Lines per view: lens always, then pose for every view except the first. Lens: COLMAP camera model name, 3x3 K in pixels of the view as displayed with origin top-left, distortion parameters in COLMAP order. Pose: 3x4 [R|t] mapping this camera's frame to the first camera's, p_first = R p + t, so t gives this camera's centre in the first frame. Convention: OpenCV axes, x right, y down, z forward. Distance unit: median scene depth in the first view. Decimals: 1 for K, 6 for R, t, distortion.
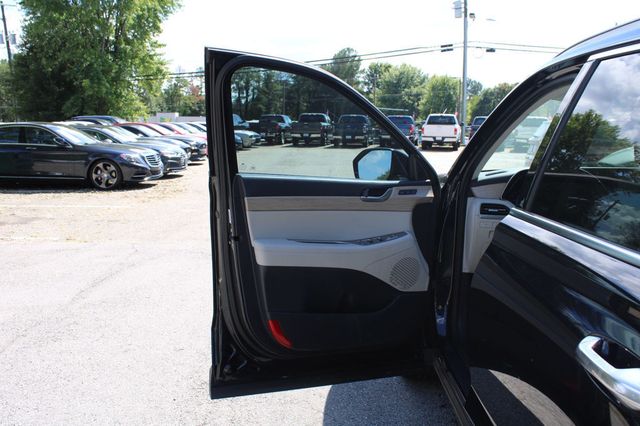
lens RADIAL K [[643.9, 0, 320.0], [0, 643.9, 213.0], [0, 0, 1]] dist [-0.141818, 0.155199]
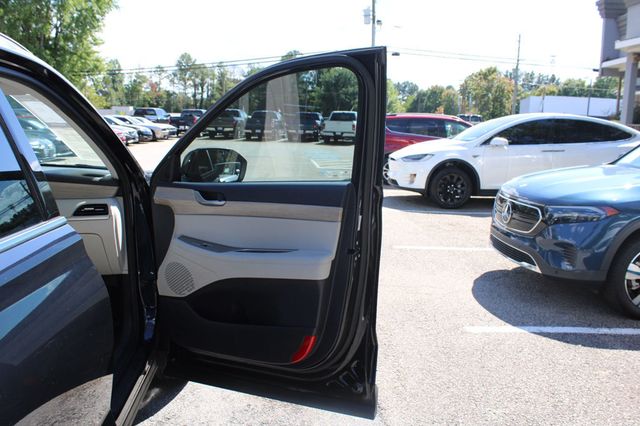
lens RADIAL K [[582.6, 0, 320.0], [0, 582.6, 213.0], [0, 0, 1]] dist [-0.167209, 0.159834]
pose [[0.997490, 0.010364, 0.070051, 0.060429], [-0.011912, 0.999693, 0.021722, -0.001354], [-0.069805, -0.022502, 0.997307, 0.007250]]
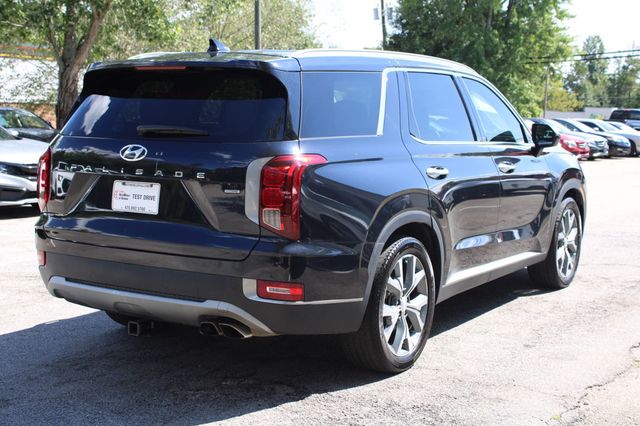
lens RADIAL K [[935.9, 0, 320.0], [0, 935.9, 213.0], [0, 0, 1]] dist [0.002285, -0.014272]
pose [[0.848796, 0.067881, -0.524346, 0.096552], [-0.091122, 0.995666, -0.018608, 0.013675], [0.520810, 0.063574, 0.851302, -0.078659]]
